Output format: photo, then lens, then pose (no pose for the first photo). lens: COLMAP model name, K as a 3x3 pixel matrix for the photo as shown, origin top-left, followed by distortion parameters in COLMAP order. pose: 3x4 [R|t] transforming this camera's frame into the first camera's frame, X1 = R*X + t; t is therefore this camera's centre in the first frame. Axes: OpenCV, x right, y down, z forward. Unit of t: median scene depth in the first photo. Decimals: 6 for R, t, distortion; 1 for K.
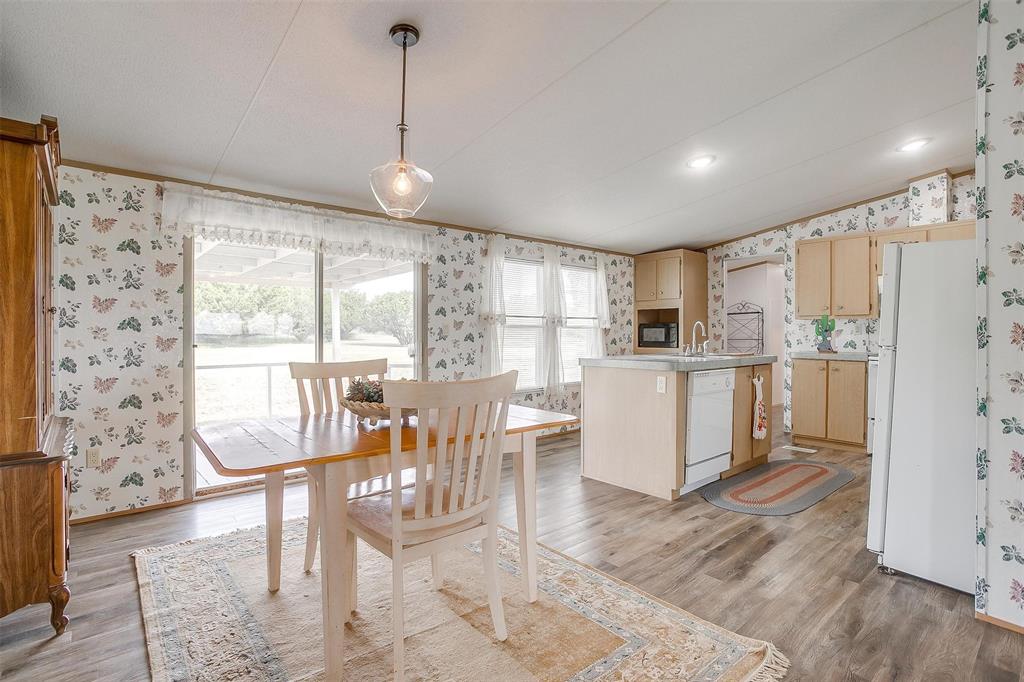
lens RADIAL K [[507.2, 0, 512.0], [0, 507.2, 341.0], [0, 0, 1]] dist [-0.038668, 0.000455]
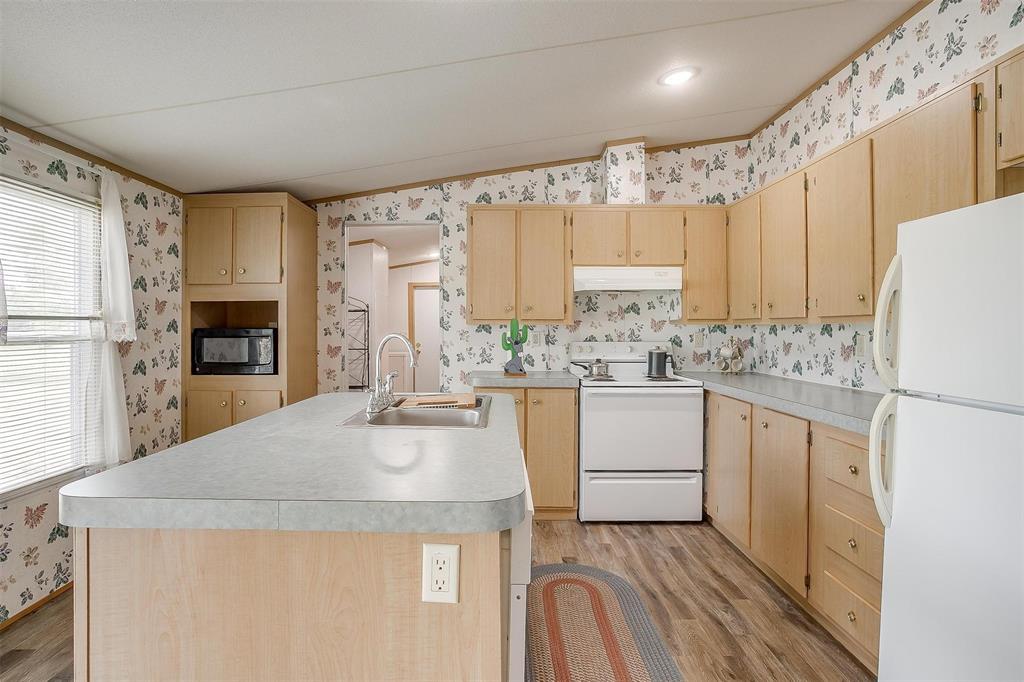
lens RADIAL K [[569.5, 0, 510.6], [0, 569.5, 326.4], [0, 0, 1]] dist [-0.081843, 0.057316]
pose [[0.665893, 0.002621, 0.746043, 0.049954], [0.013373, 0.999791, -0.015448, -0.026699], [-0.745928, 0.020264, 0.665719, 0.435709]]
